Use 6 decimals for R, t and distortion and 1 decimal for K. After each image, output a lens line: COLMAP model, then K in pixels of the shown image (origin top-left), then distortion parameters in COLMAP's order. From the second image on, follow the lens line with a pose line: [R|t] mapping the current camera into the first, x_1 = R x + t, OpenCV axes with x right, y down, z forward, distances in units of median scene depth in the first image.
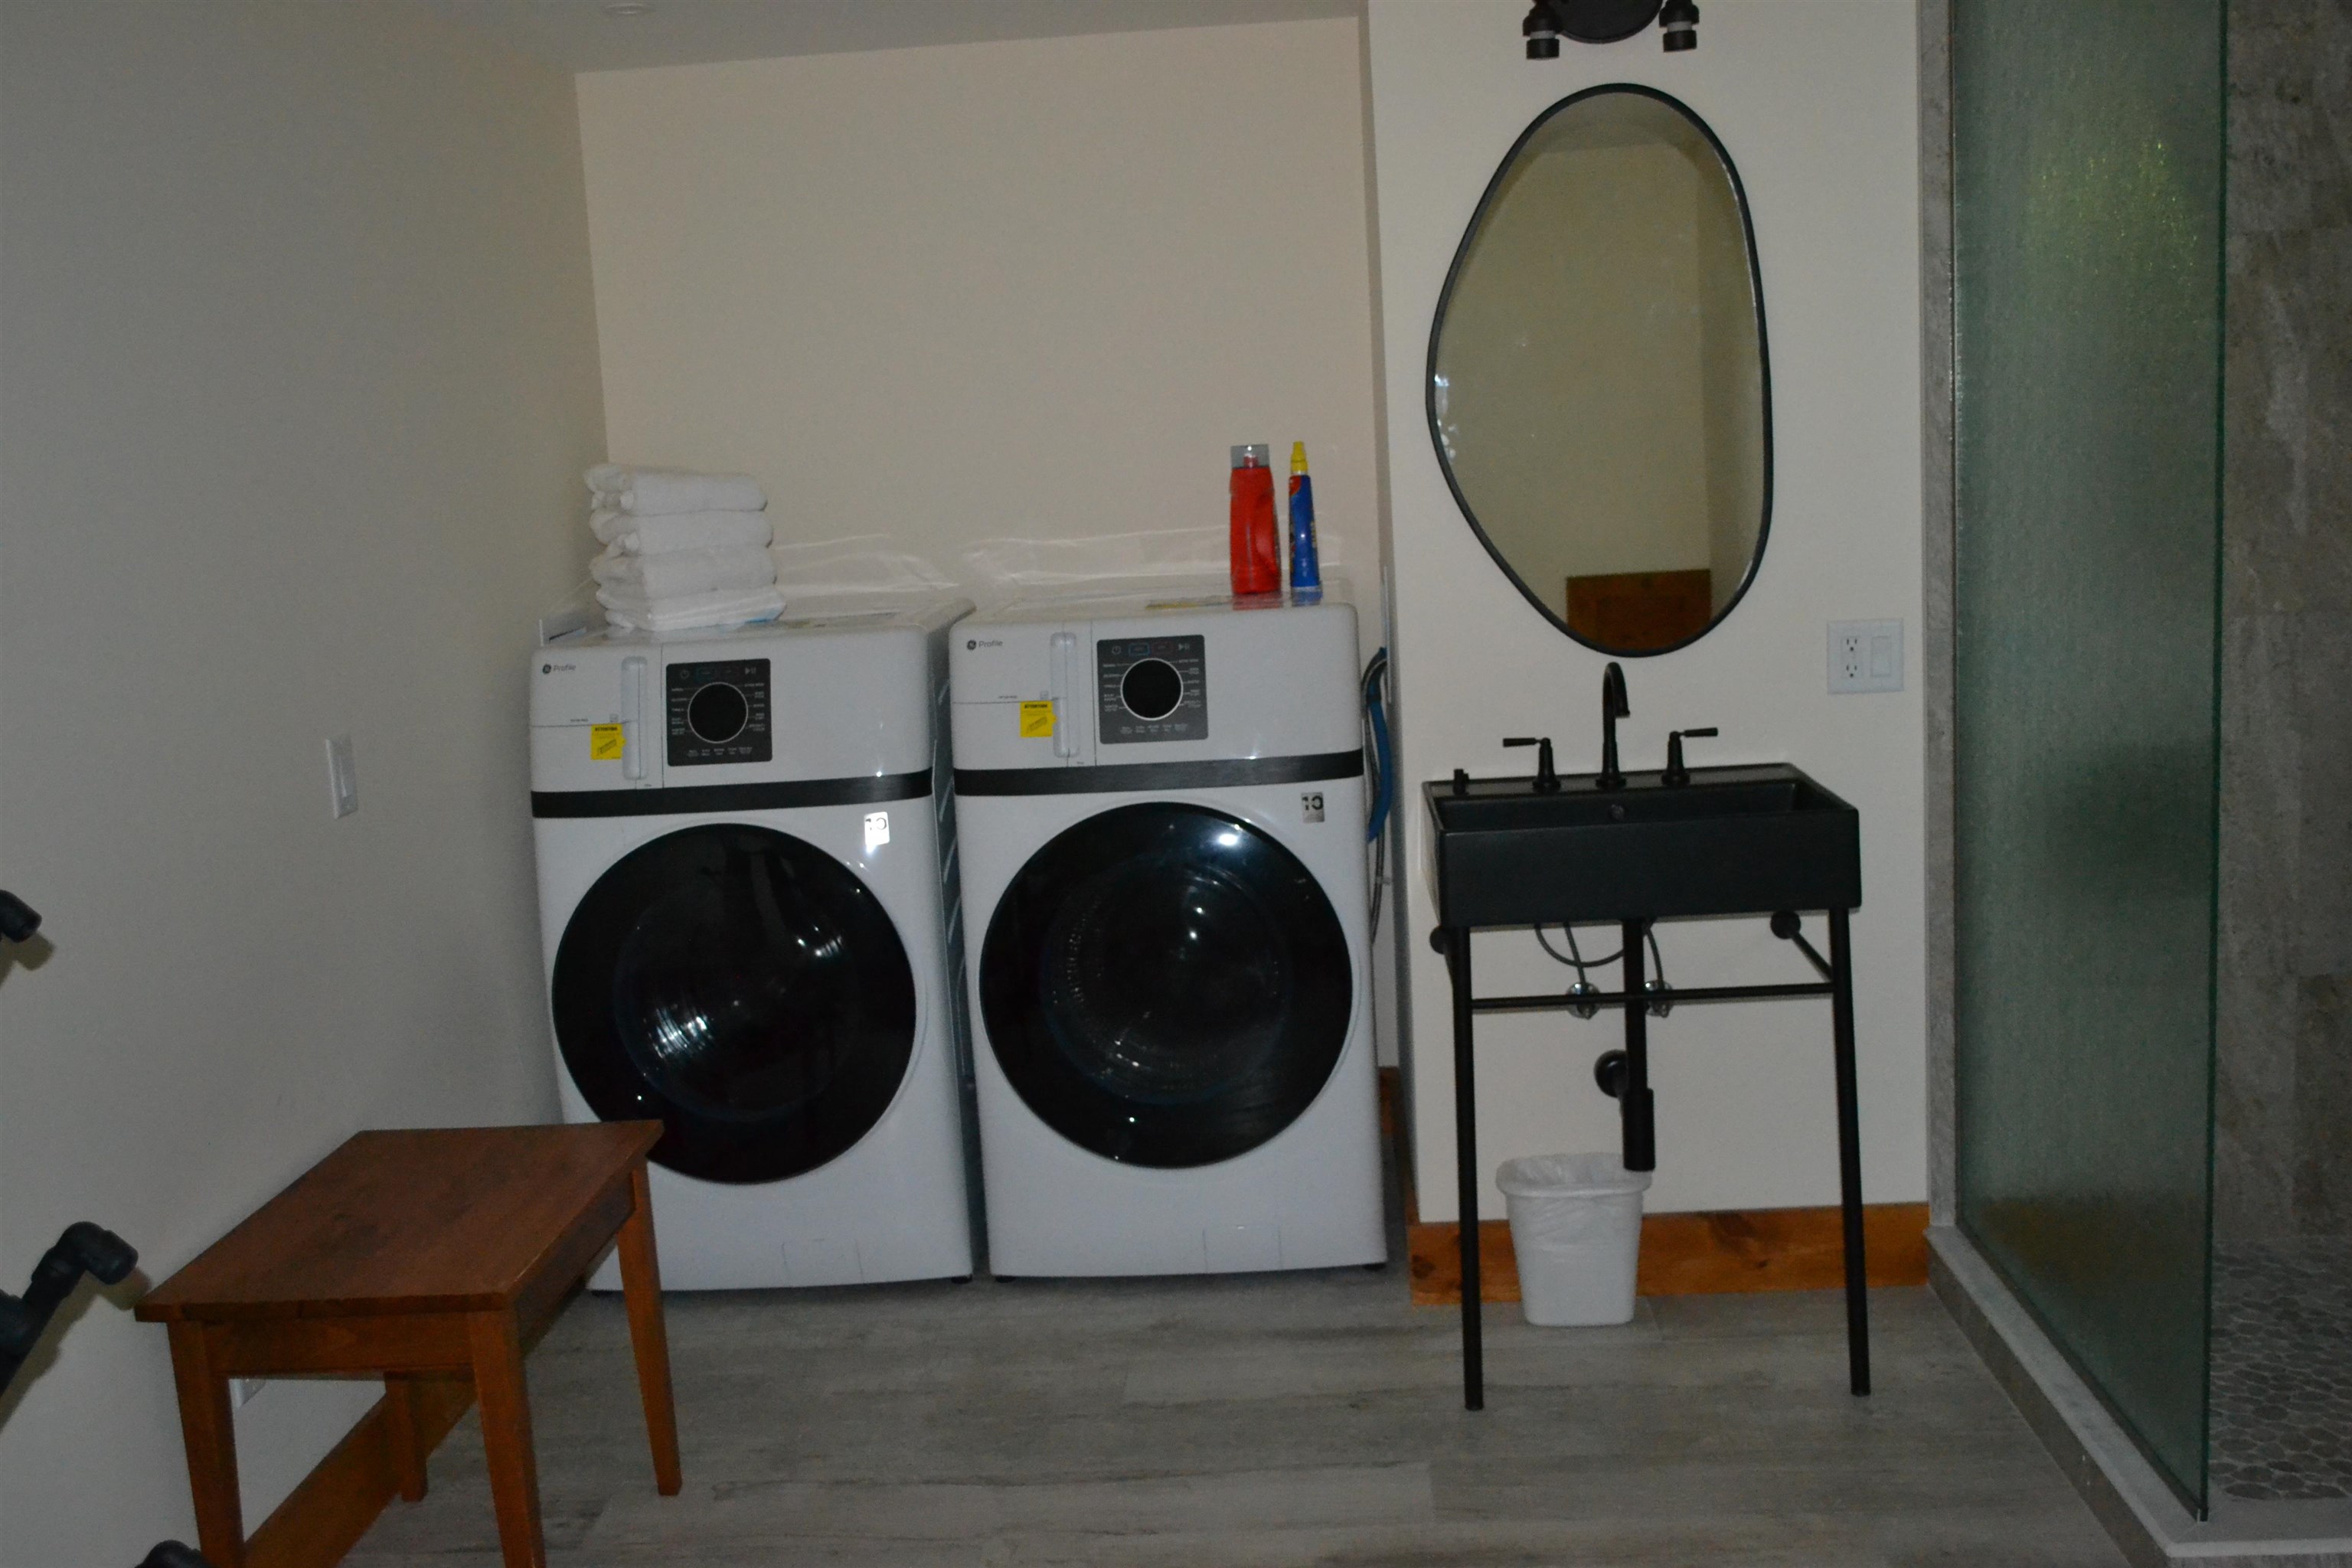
lens RADIAL K [[2412.4, 0, 1176.0], [0, 2412.4, 784.0], [0, 0, 1]] dist [-0.019389, -0.015552]
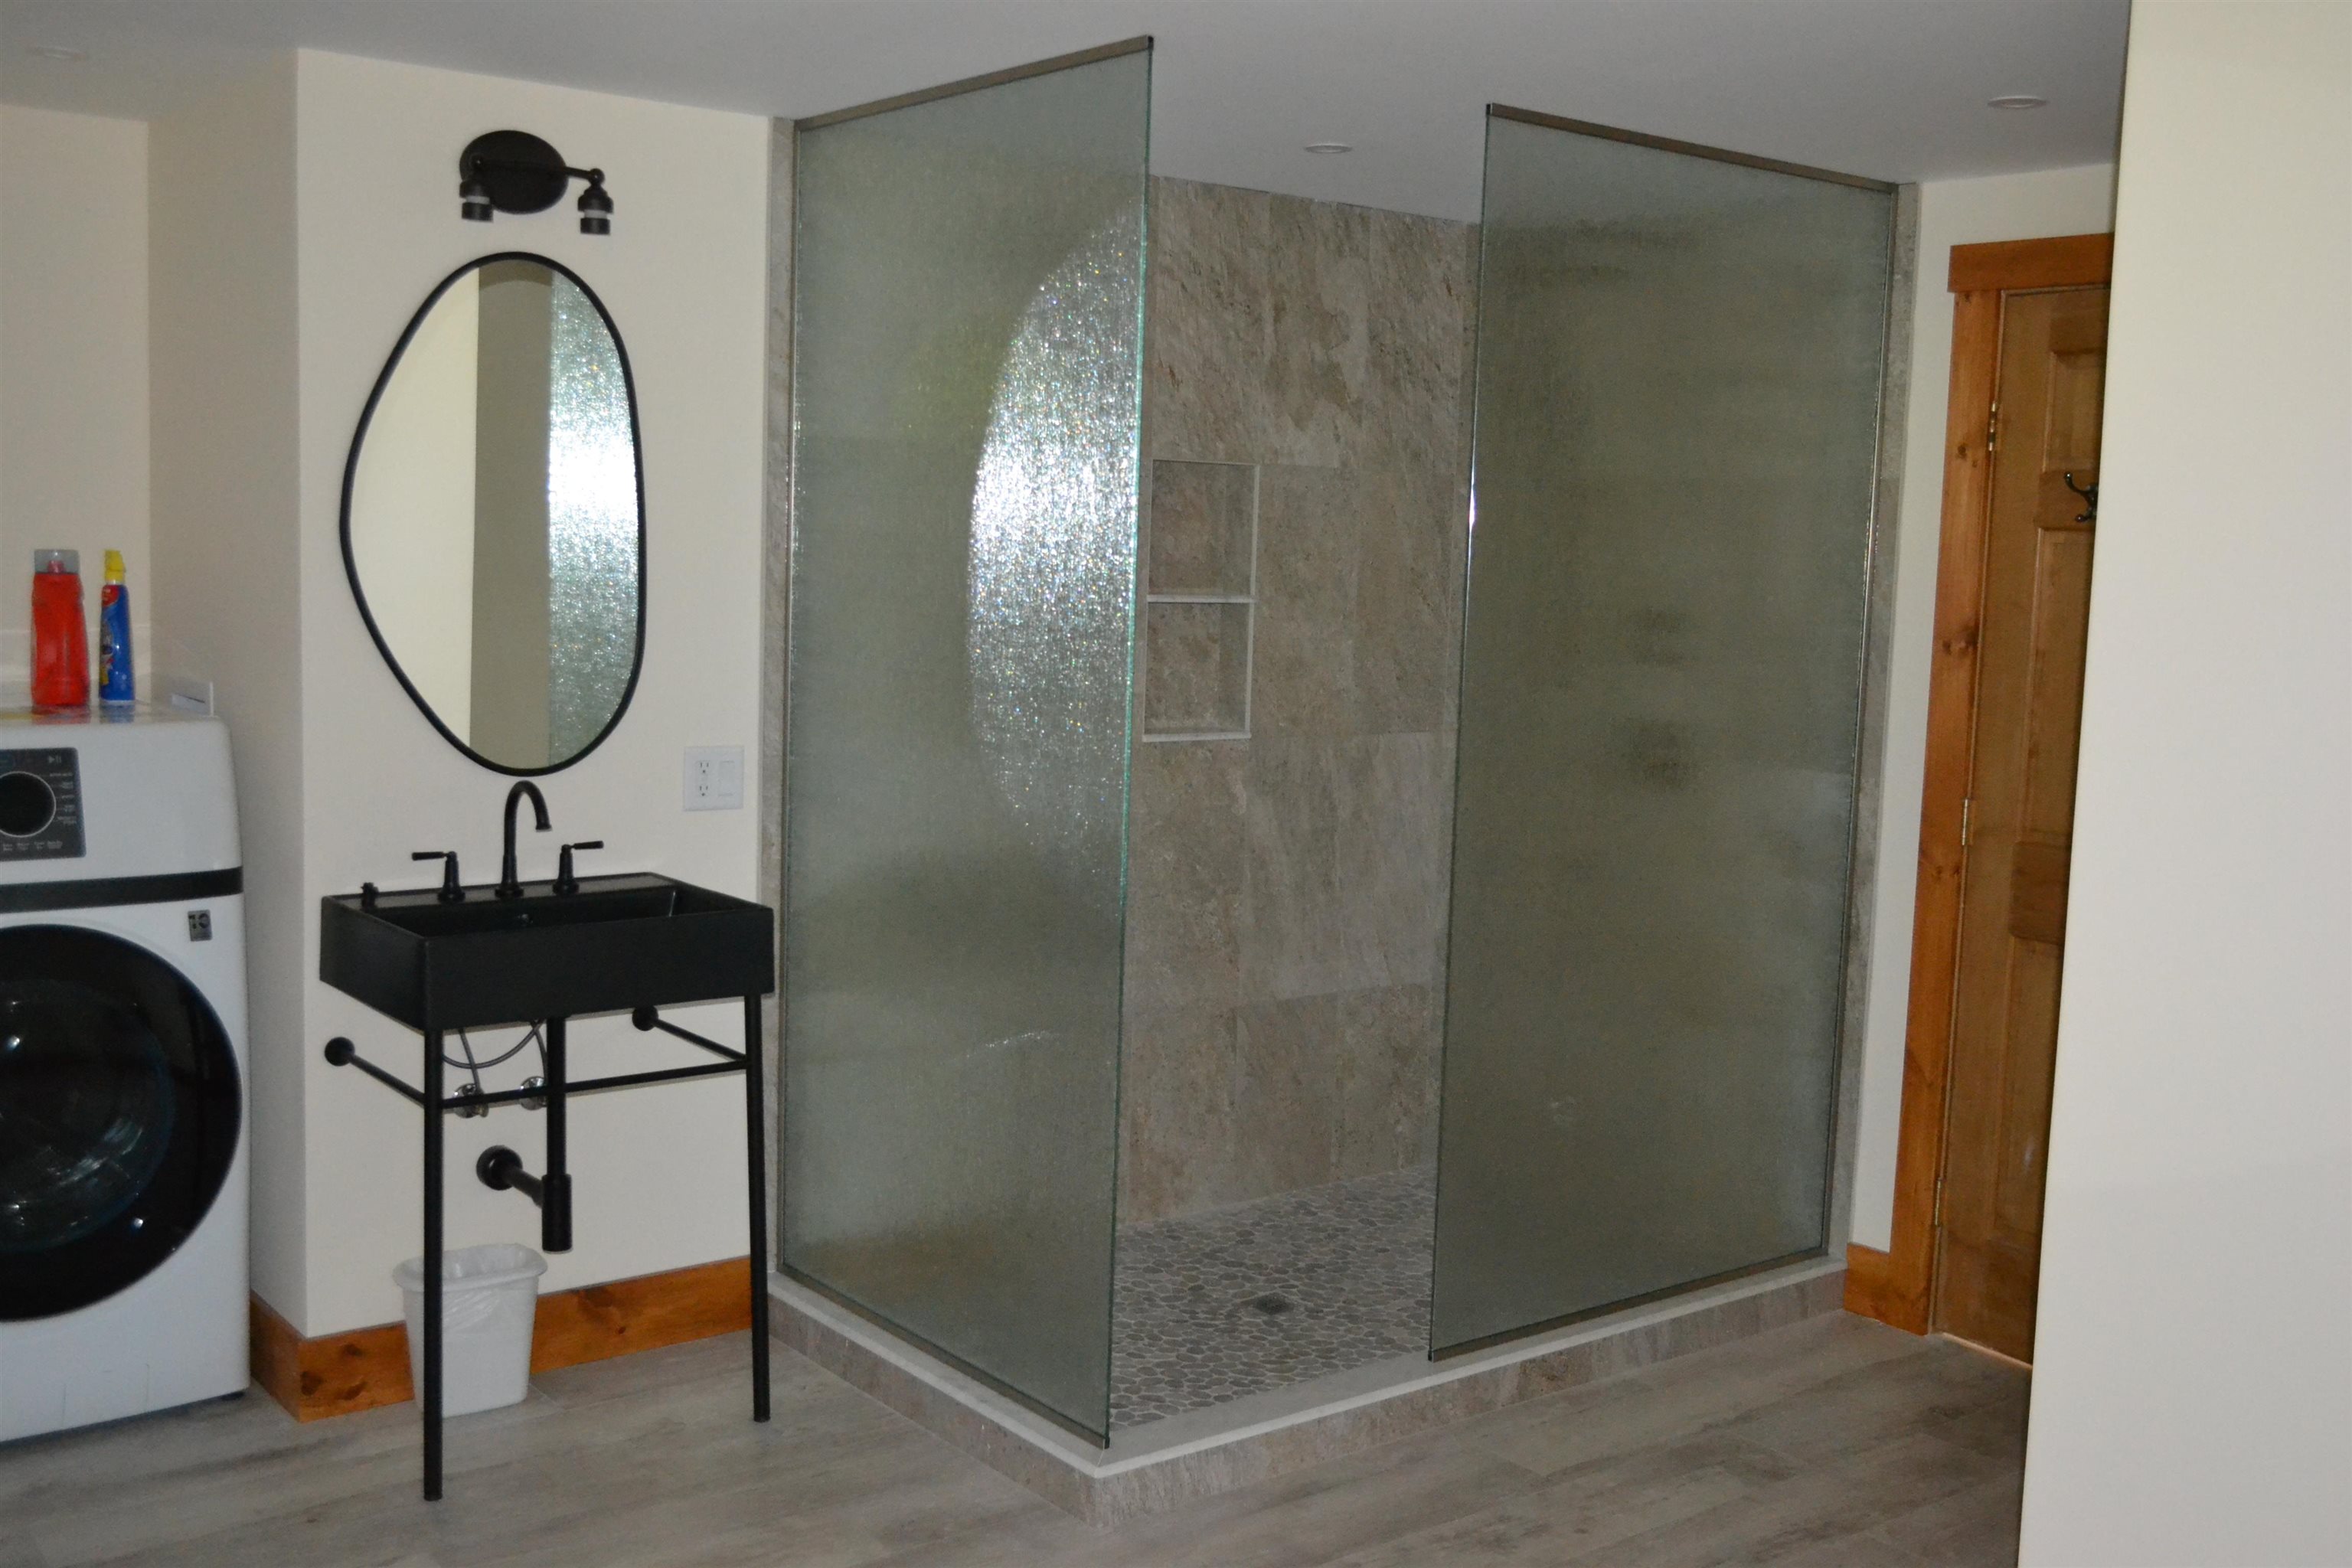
lens RADIAL K [[2412.4, 0, 1176.0], [0, 2412.4, 784.0], [0, 0, 1]] dist [-0.019389, -0.015552]
pose [[0.724161, 0.013035, 0.689508, -0.346571], [0.032629, 0.998054, -0.053136, 0.017920], [-0.688859, 0.060977, 0.722326, 0.018112]]
